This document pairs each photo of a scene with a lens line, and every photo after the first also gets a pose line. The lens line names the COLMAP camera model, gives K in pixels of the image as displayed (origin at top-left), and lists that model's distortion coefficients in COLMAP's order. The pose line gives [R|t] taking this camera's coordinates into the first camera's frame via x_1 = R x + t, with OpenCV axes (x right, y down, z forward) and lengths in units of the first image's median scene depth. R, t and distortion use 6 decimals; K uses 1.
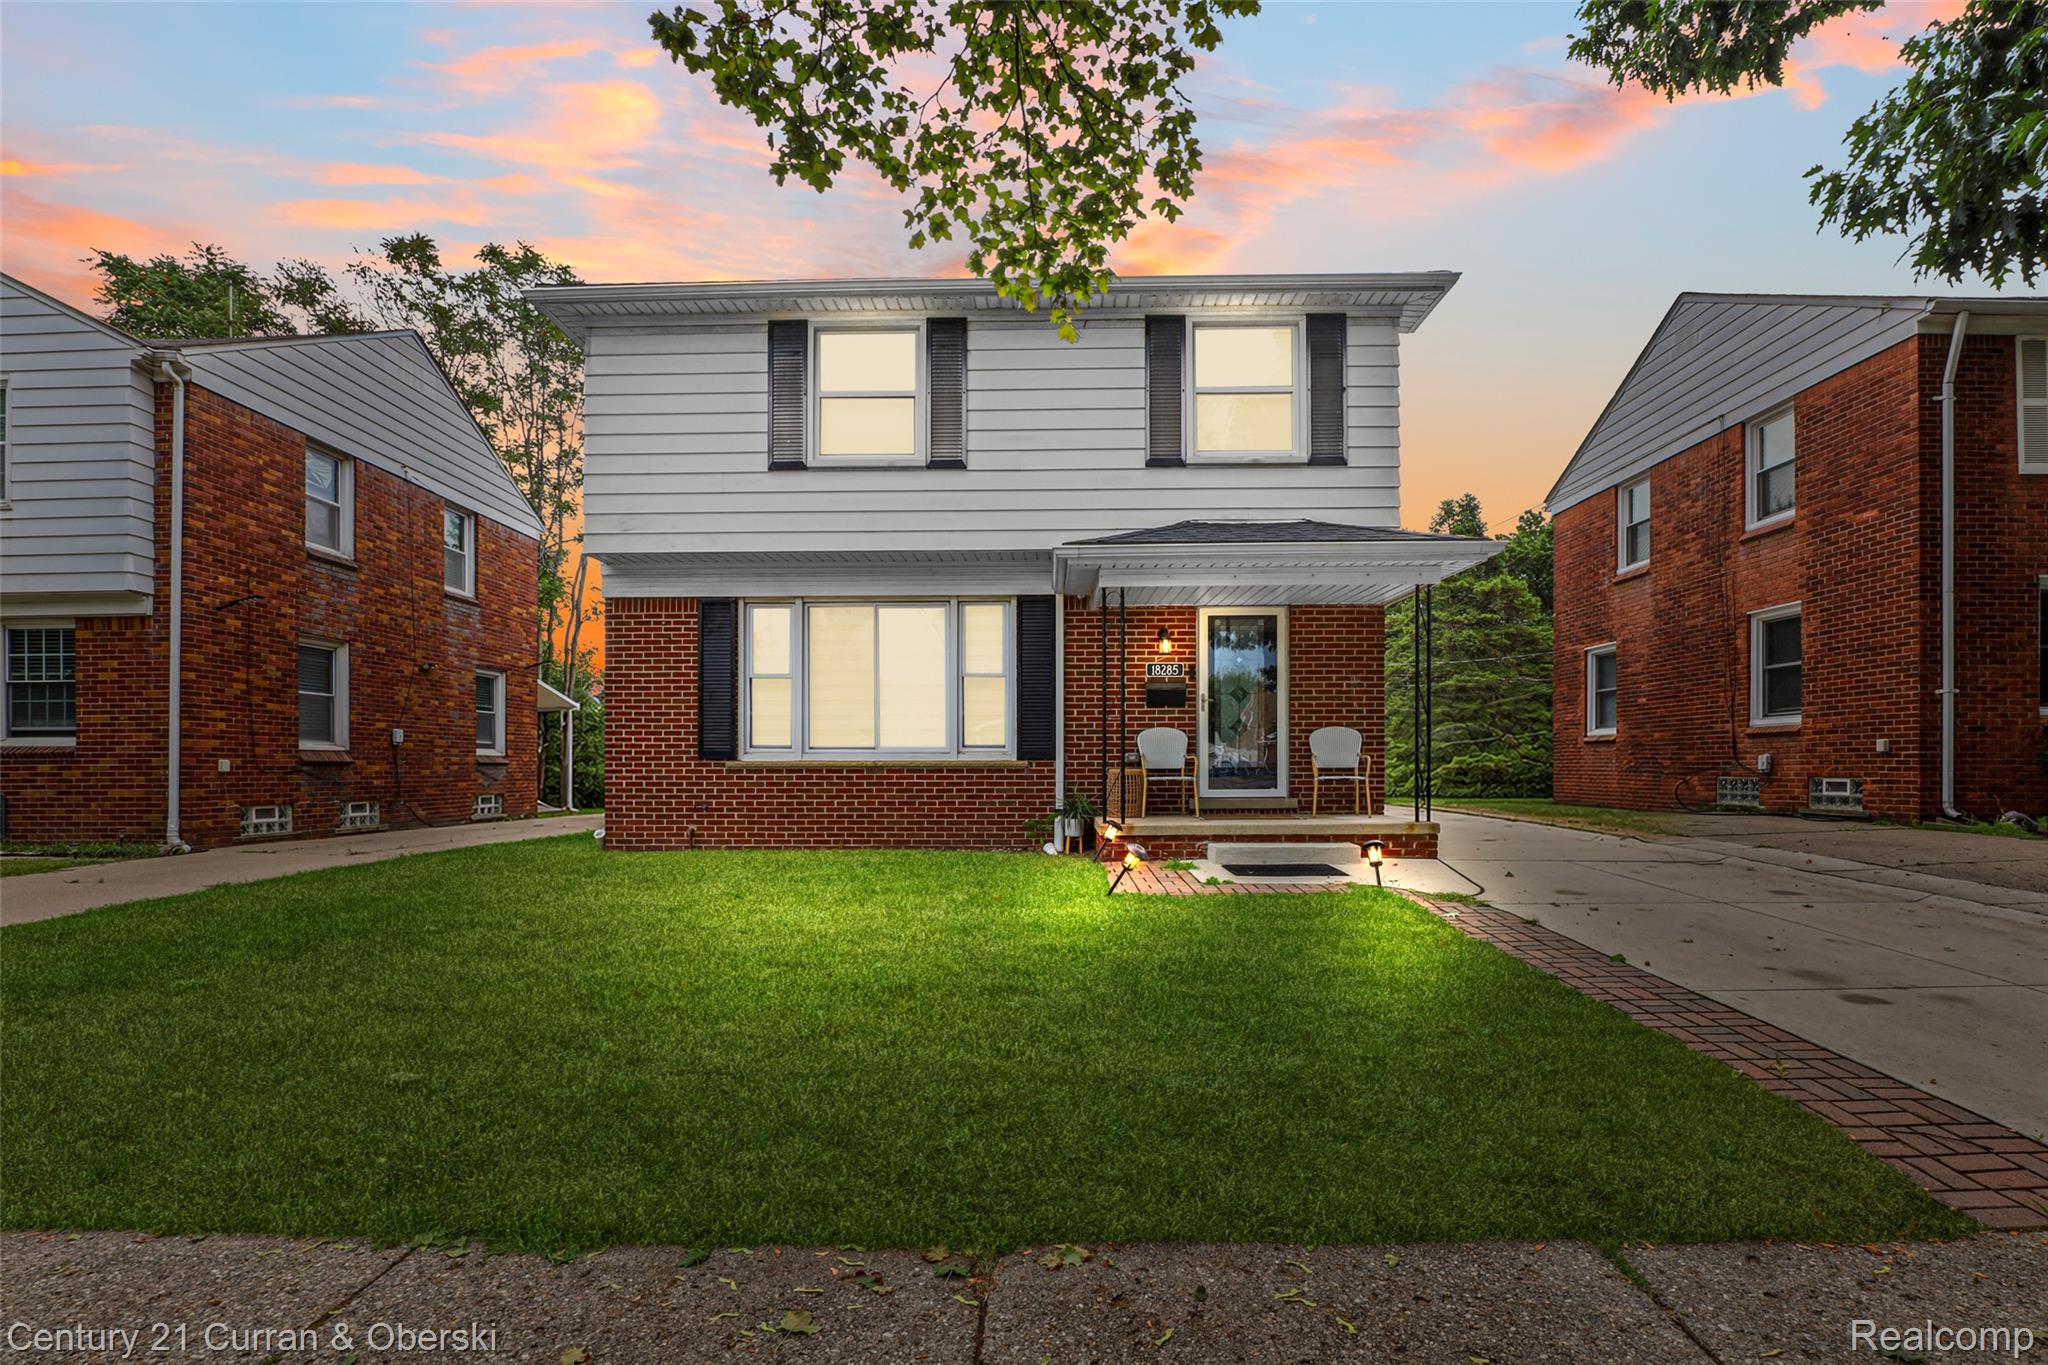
lens RADIAL K [[955.7, 0, 990.5], [0, 955.7, 762.7], [0, 0, 1]] dist [-0.033579, 0.006224]
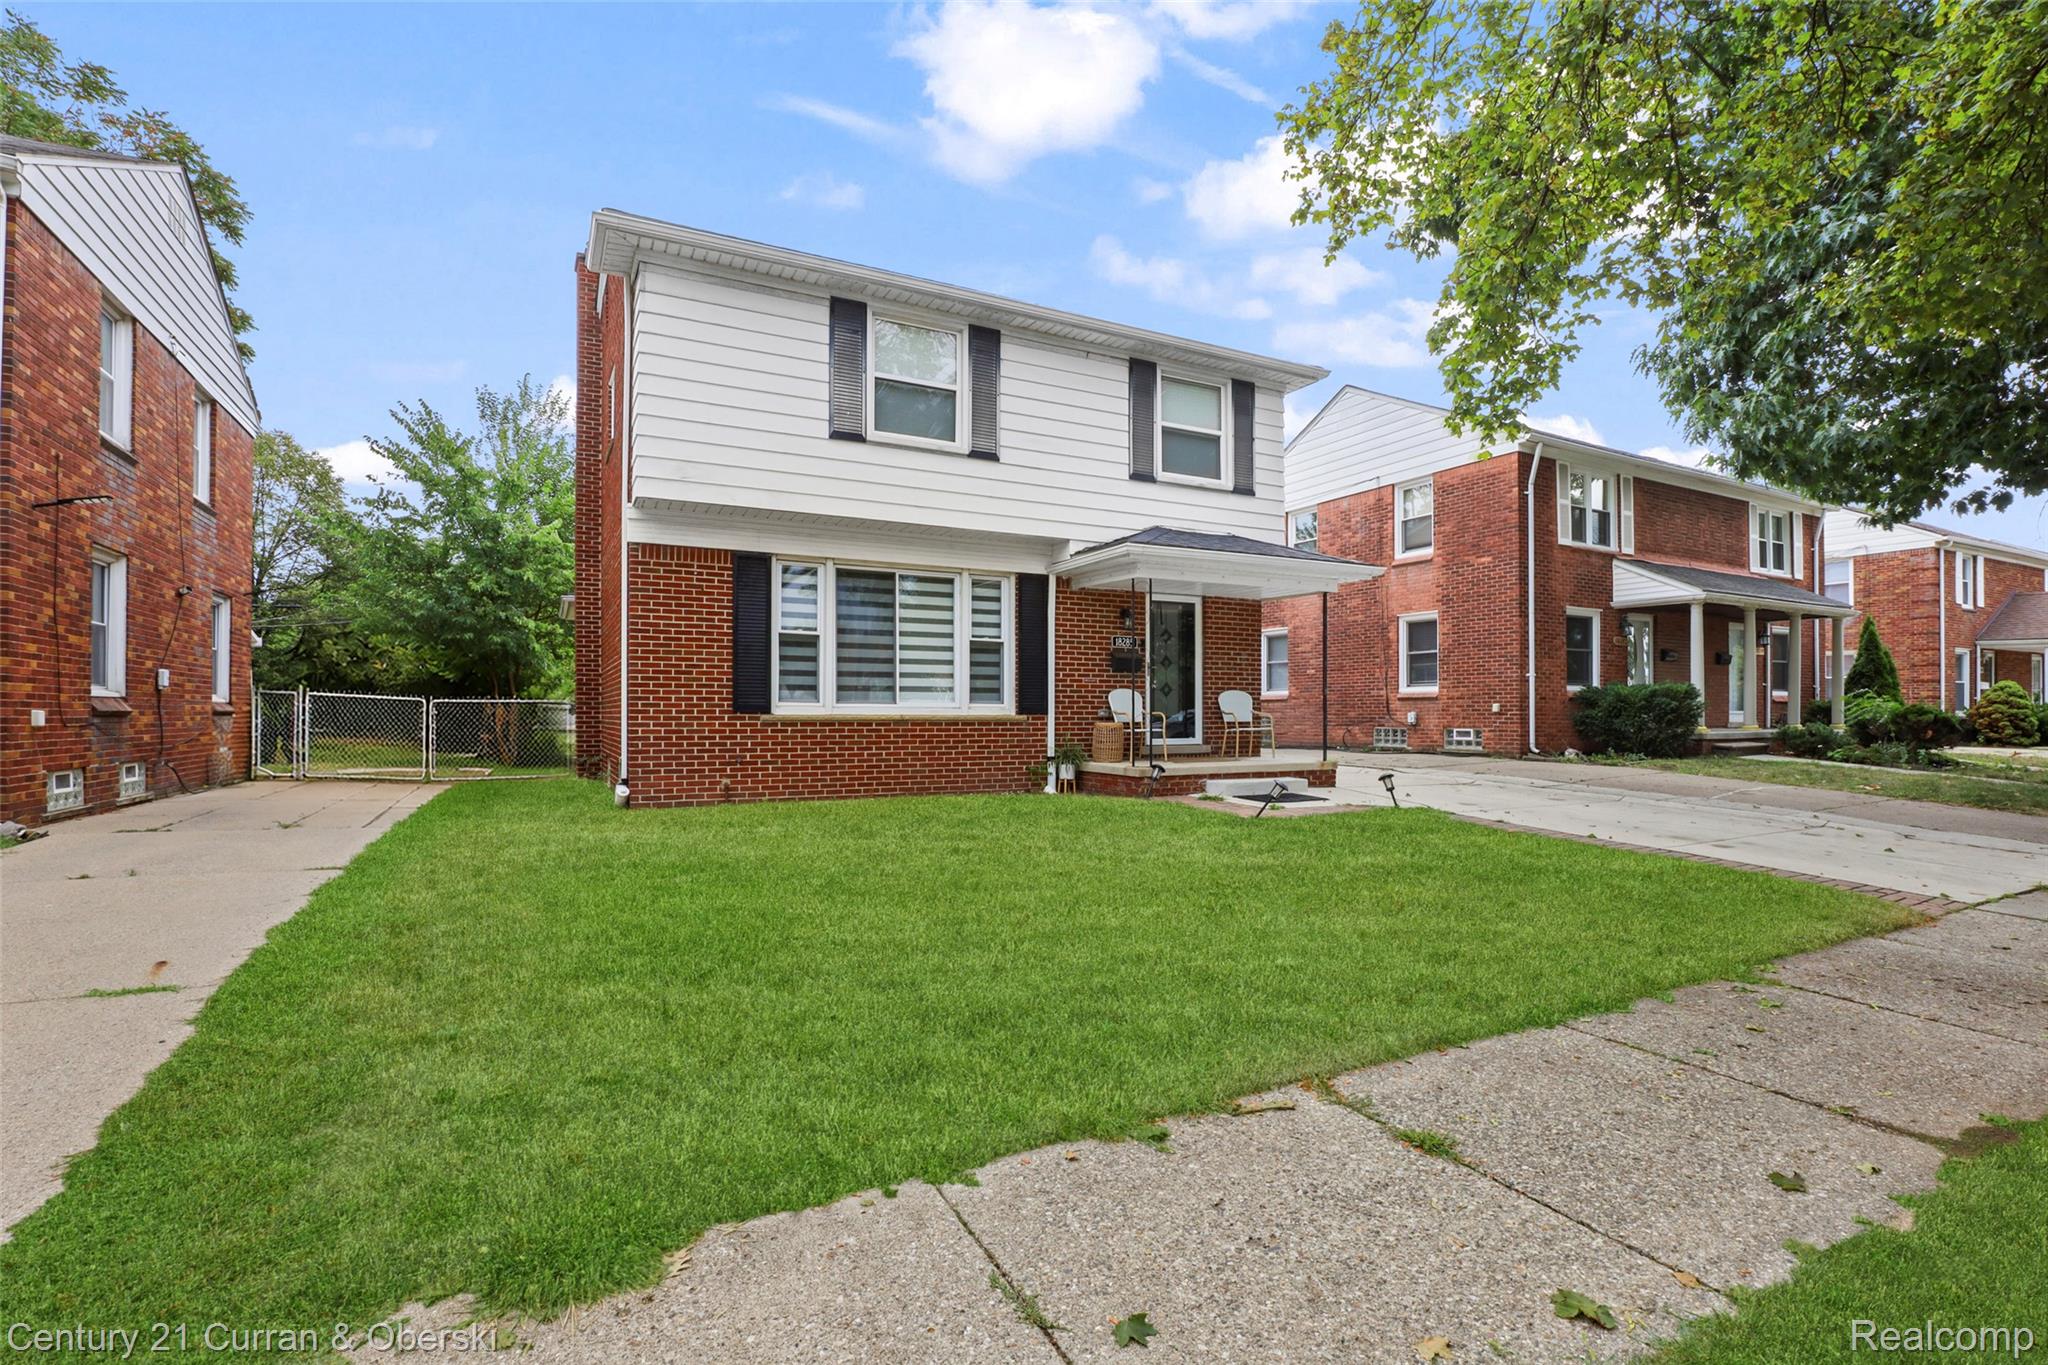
lens RADIAL K [[955.7, 0, 985.4], [0, 955.7, 701.5], [0, 0, 1]] dist [-0.033579, 0.006224]
pose [[0.882201, 0.010075, 0.470766, -0.527561], [-0.004738, 0.999910, -0.012521, -0.004240], [-0.470850, 0.008815, 0.882170, -0.004654]]
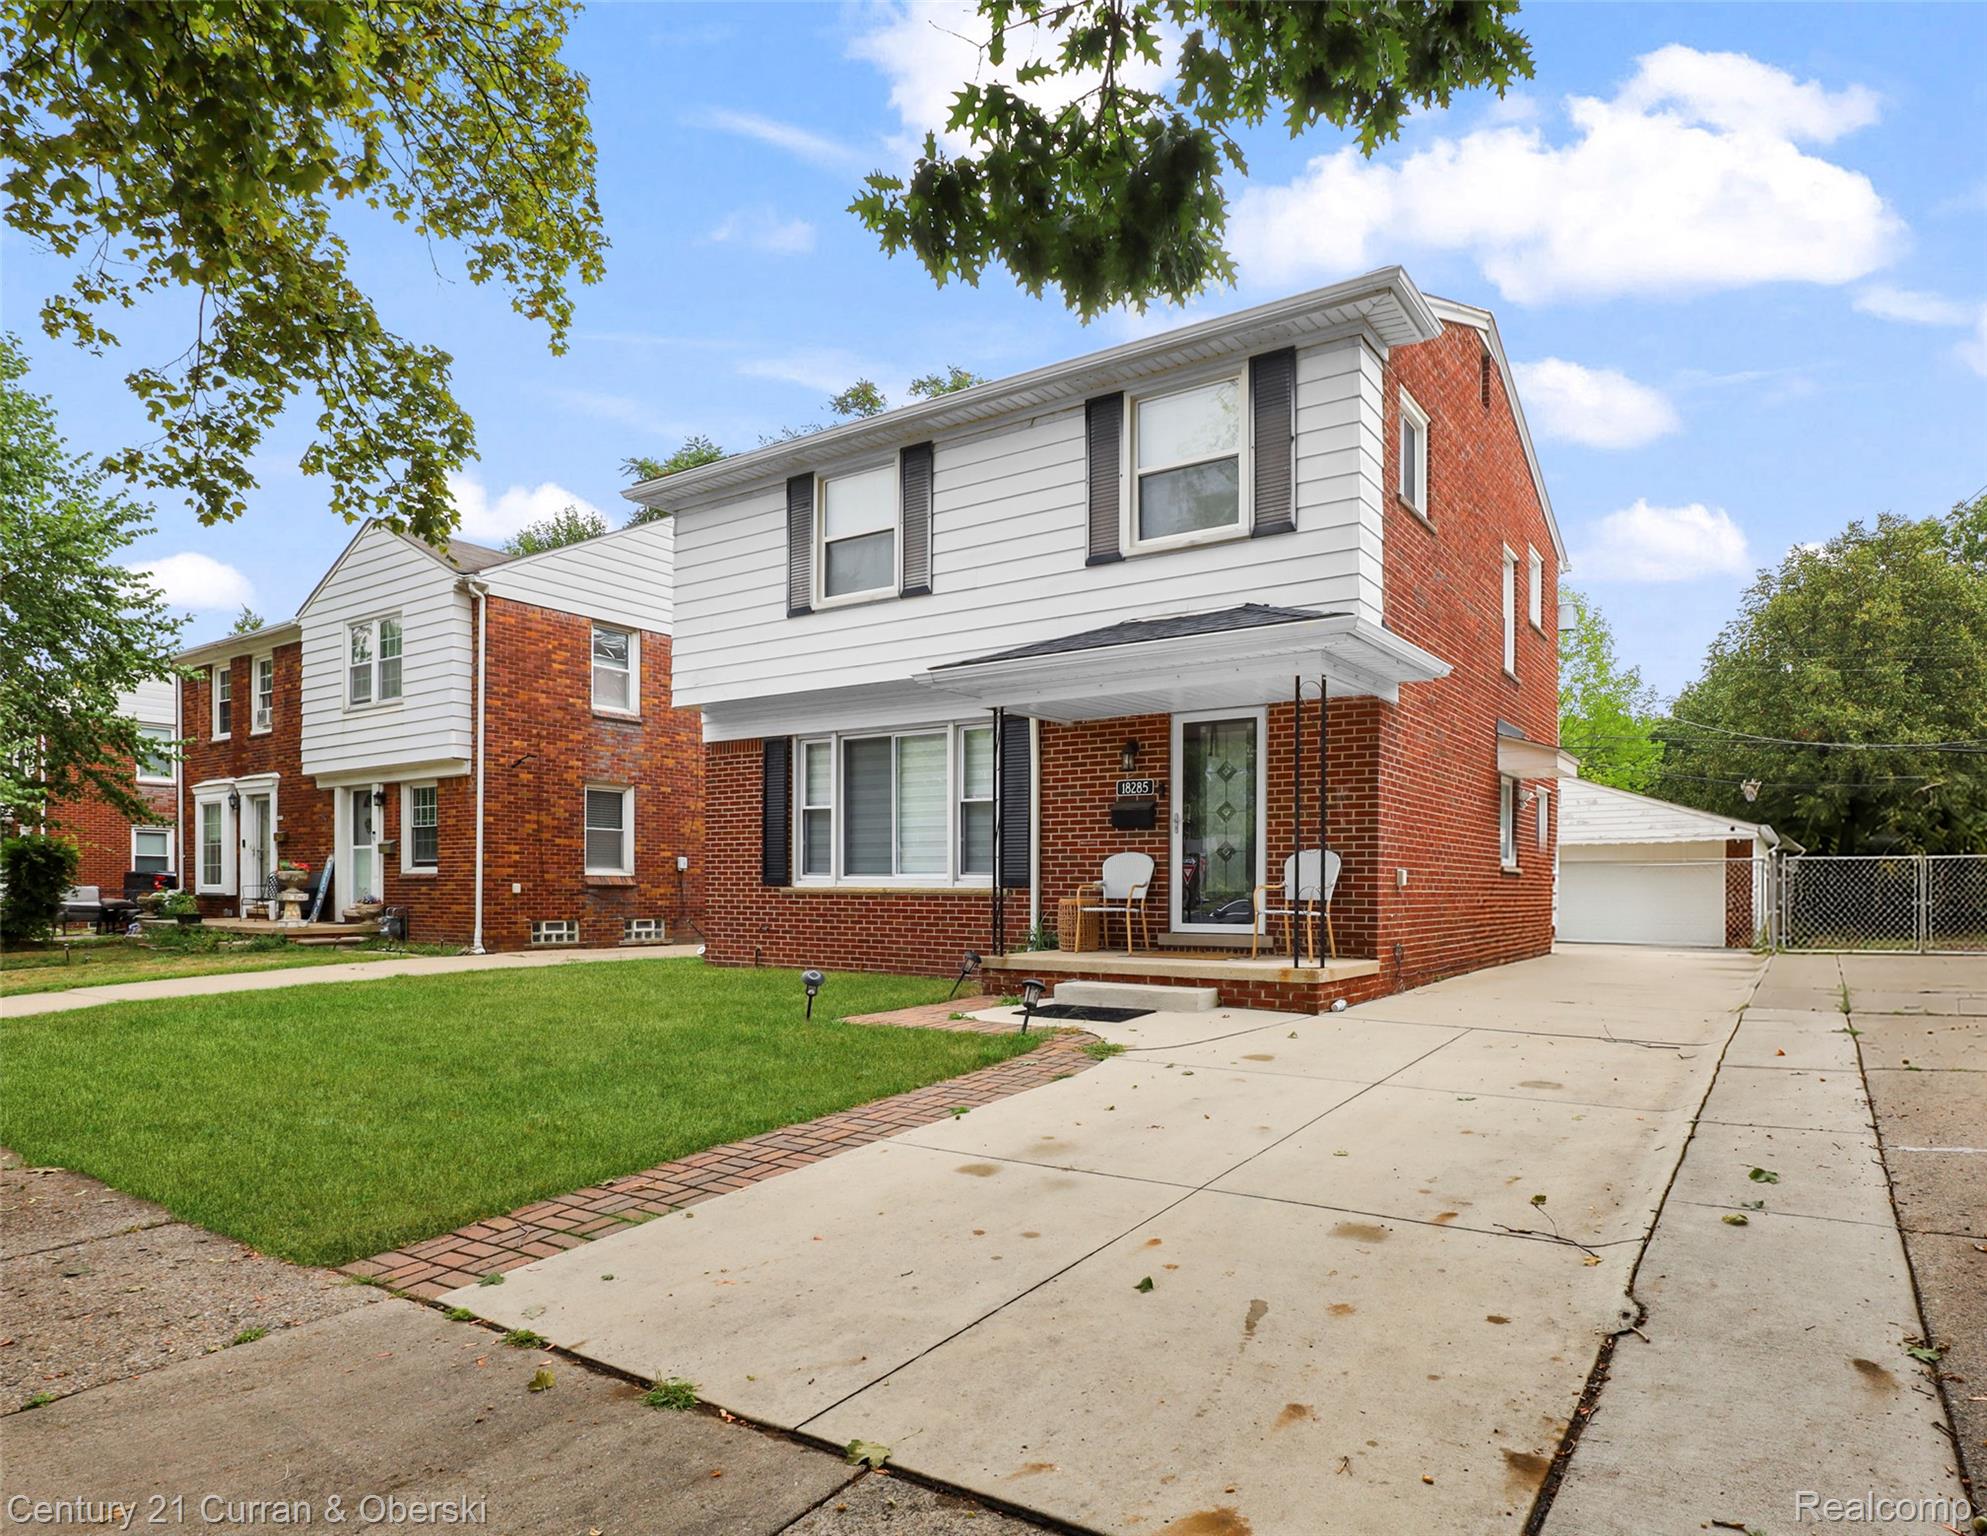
lens RADIAL K [[1134.2, 0, 1022.6], [0, 1134.2, 888.7], [0, 0, 1]] dist [-0.026713, -0.001344]
pose [[0.854516, 0.006573, -0.519384, 0.609340], [-0.005029, 0.999978, 0.004381, -0.007009], [0.519401, -0.001132, 0.854530, 0.039476]]
